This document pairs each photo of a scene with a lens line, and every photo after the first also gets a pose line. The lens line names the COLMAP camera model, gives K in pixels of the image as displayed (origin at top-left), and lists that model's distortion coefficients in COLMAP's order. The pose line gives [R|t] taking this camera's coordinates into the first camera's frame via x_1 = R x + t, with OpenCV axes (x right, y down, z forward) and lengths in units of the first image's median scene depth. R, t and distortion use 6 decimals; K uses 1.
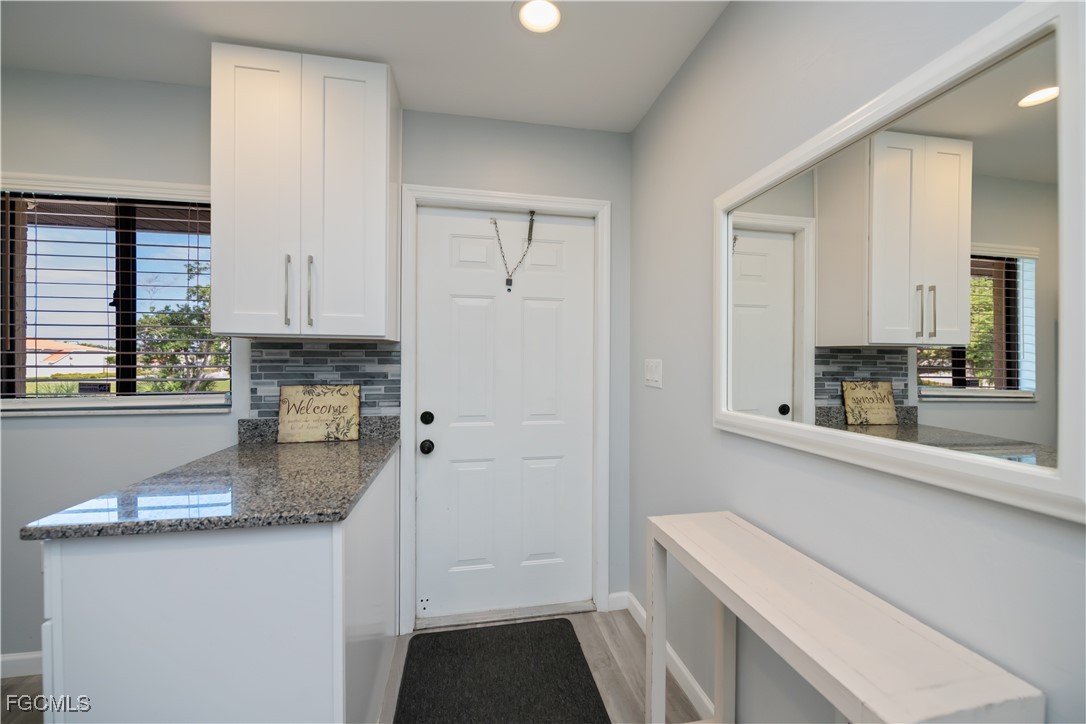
lens RADIAL K [[428.6, 0, 545.3], [0, 428.6, 359.5], [0, 0, 1]] dist [-0.000308, -0.000301]
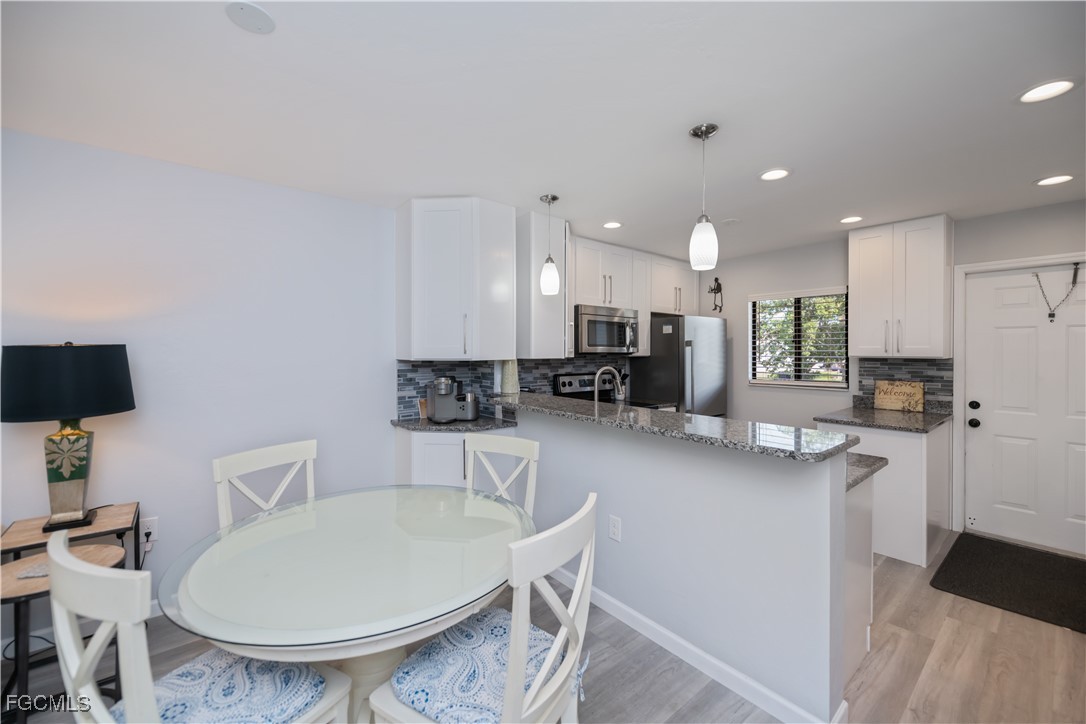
lens RADIAL K [[434.6, 0, 544.5], [0, 434.6, 351.6], [0, 0, 1]] dist [-0.001045, -0.002465]
pose [[0.479911, -0.001554, -0.877316, 0.402726], [-0.000691, 0.999997, -0.002149, -0.063486], [0.877317, 0.001638, 0.479909, -1.279220]]
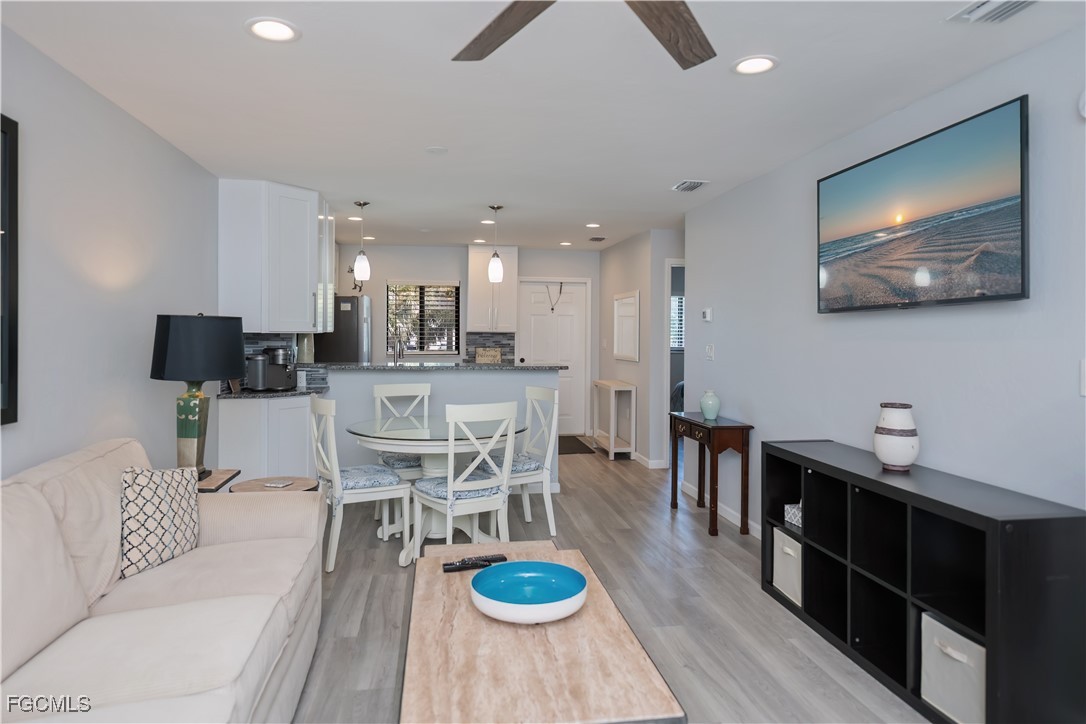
lens RADIAL K [[665.7, 0, 544.1], [0, 665.7, 335.1], [0, 0, 1]] dist [0.034846, 0.000106]
pose [[0.999781, 0.004553, -0.020416, -0.058240], [-0.004475, 0.999983, 0.003851, -0.042916], [0.020433, -0.003759, 0.999784, -3.420361]]
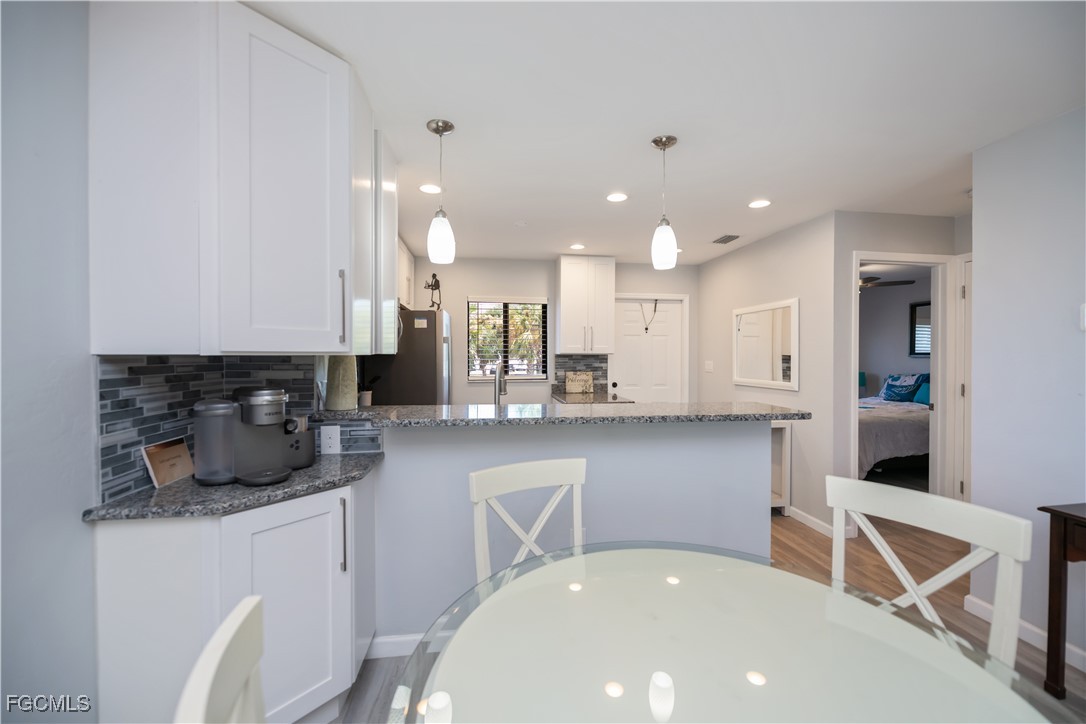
lens RADIAL K [[428.6, 0, 545.3], [0, 428.6, 359.5], [0, 0, 1]] dist [-0.000308, -0.000301]
pose [[0.998943, -0.000871, -0.045957, -0.602613], [0.001279, 0.999960, 0.008864, -0.035029], [0.045948, -0.008913, 0.998904, -1.588486]]
